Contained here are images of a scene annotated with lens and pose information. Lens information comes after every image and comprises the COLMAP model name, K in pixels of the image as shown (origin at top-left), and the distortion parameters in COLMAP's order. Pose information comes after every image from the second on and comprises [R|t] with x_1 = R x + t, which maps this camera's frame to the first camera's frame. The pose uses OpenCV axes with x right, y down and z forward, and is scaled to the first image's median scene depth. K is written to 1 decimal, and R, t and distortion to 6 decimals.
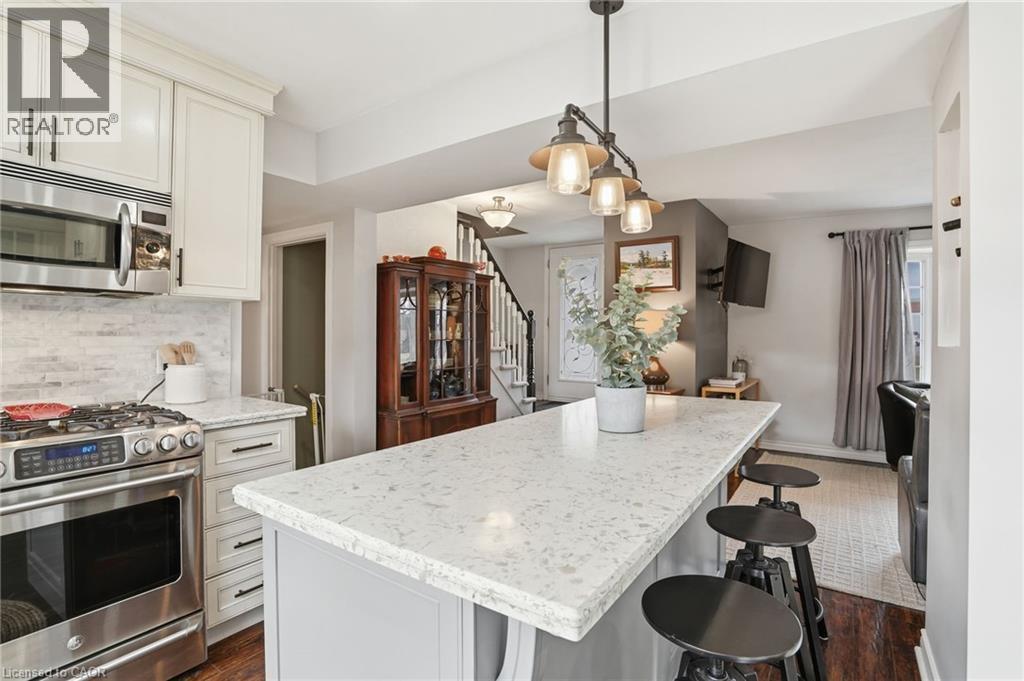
lens RADIAL K [[497.8, 0, 515.5], [0, 497.8, 333.0], [0, 0, 1]] dist [-0.070657, 0.032279]
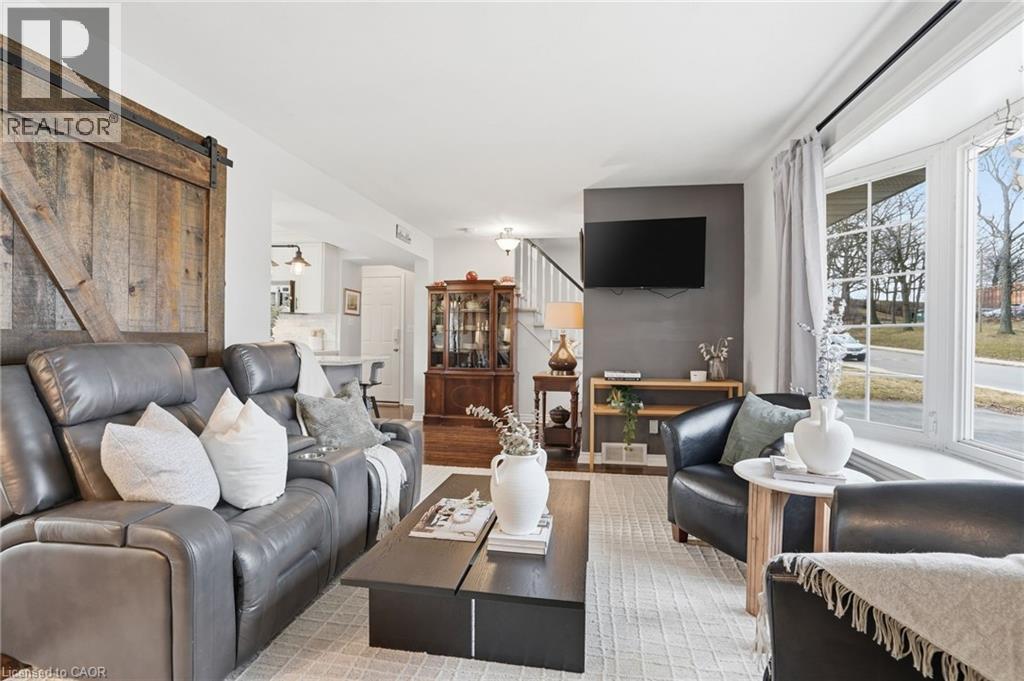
lens RADIAL K [[484.6, 0, 512.0], [0, 484.6, 336.6], [0, 0, 1]] dist [-0.069570, 0.029292]
pose [[0.412910, -0.000863, -0.910772, 2.441750], [-0.008228, 0.999955, -0.004678, 0.071998], [0.910735, 0.009426, 0.412884, 0.926900]]
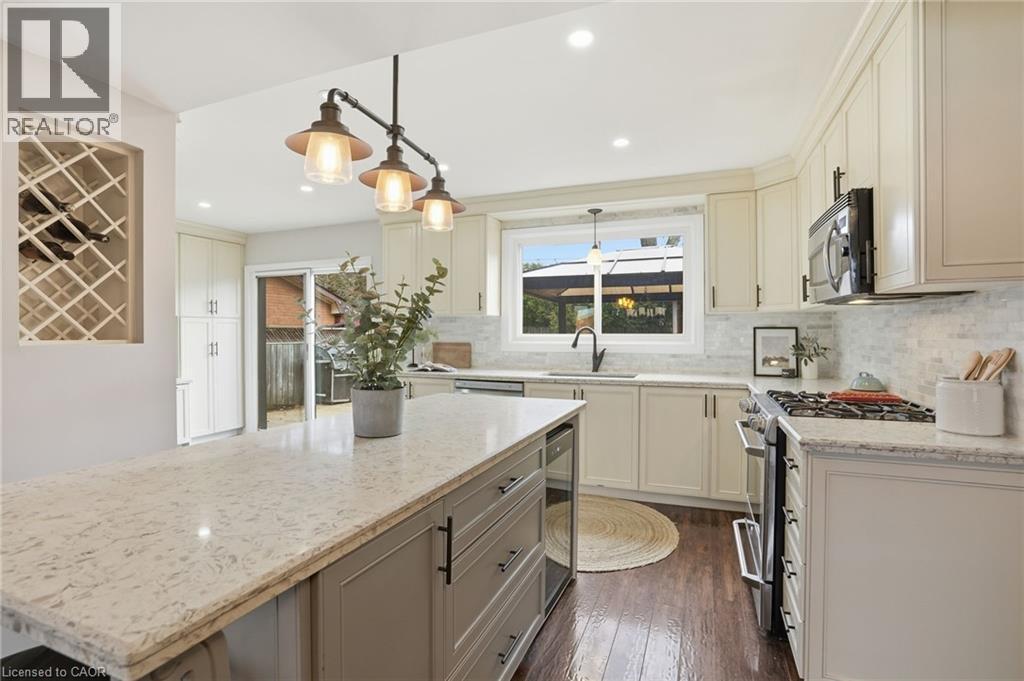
lens RADIAL K [[484.6, 0, 512.0], [0, 484.6, 336.6], [0, 0, 1]] dist [-0.069570, 0.029292]
pose [[-0.974273, -0.003157, -0.225350, 0.140727], [-0.003916, 0.999988, 0.002920, 0.002841], [0.225338, 0.003727, -0.974274, 1.582146]]
